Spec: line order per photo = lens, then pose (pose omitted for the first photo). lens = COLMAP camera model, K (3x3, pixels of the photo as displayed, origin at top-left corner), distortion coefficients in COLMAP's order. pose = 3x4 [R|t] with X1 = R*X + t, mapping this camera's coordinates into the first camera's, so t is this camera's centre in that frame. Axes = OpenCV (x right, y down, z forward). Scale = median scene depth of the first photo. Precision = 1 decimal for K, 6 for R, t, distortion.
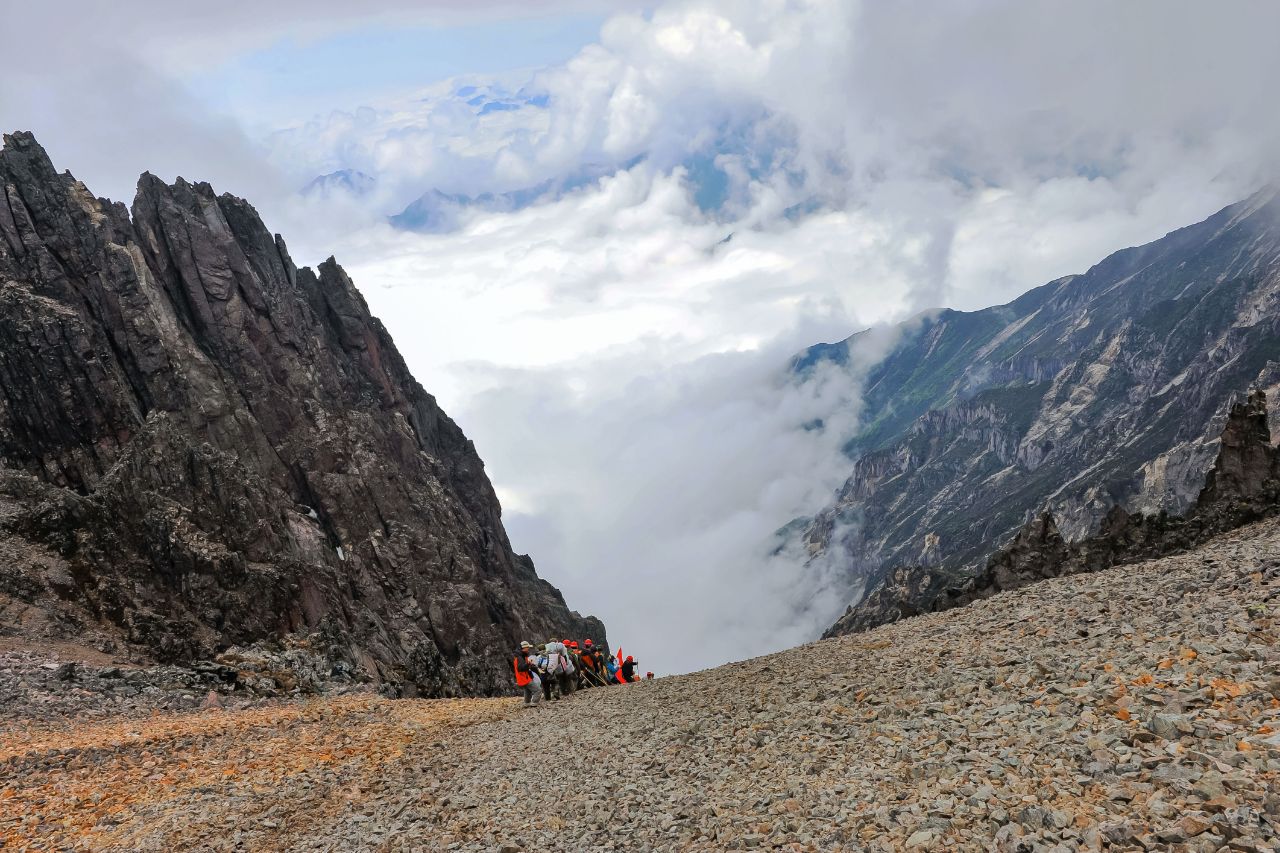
lens RADIAL K [[1033.6, 0, 640.0], [0, 1033.6, 426.5], [0, 0, 1]] dist [0.074719, 0.007327]
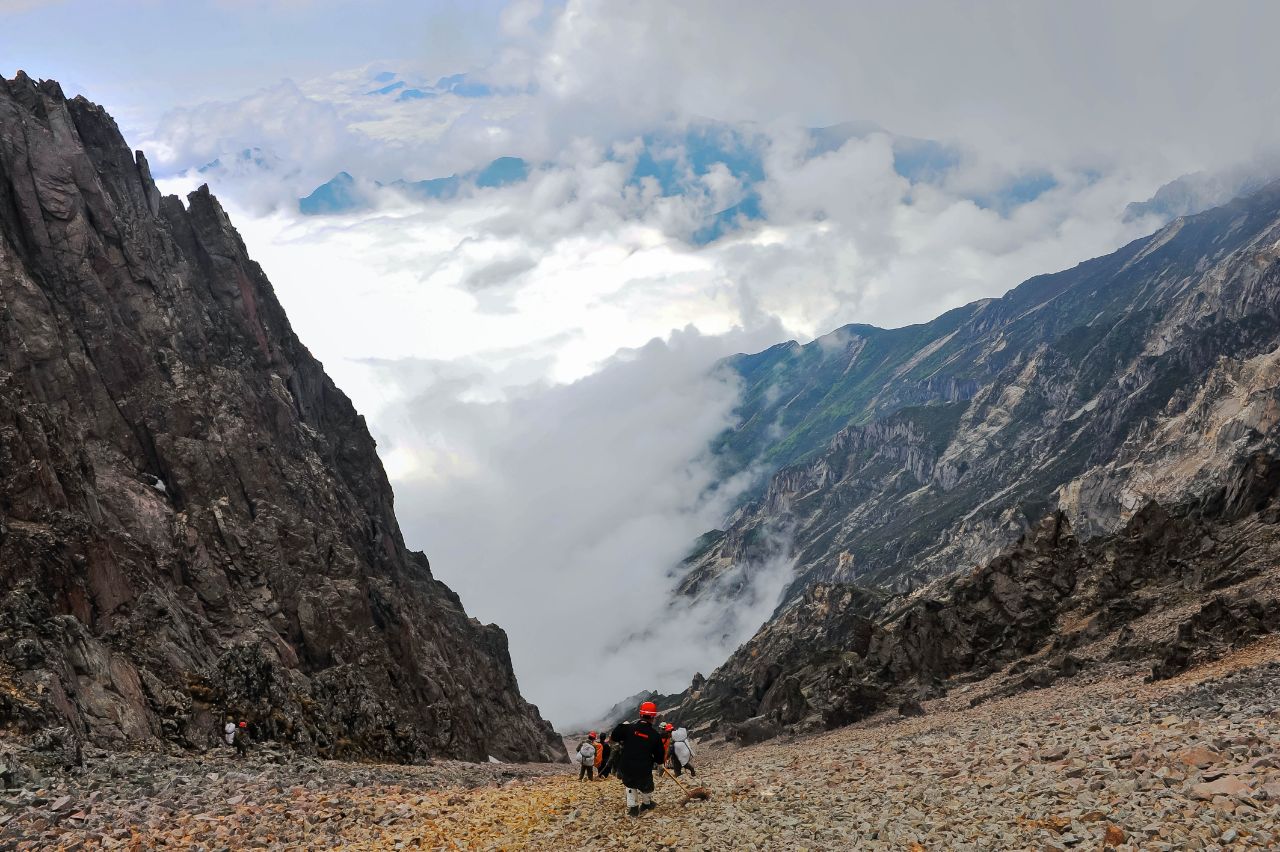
lens RADIAL K [[1067.2, 0, 640.0], [0, 1067.2, 426.0], [0, 0, 1]] dist [-0.010991, -0.011585]
pose [[0.995267, 0.046976, 0.085075, -0.009233], [-0.046290, 0.998878, -0.010017, 0.023264], [-0.085450, 0.006031, 0.996324, 0.109600]]
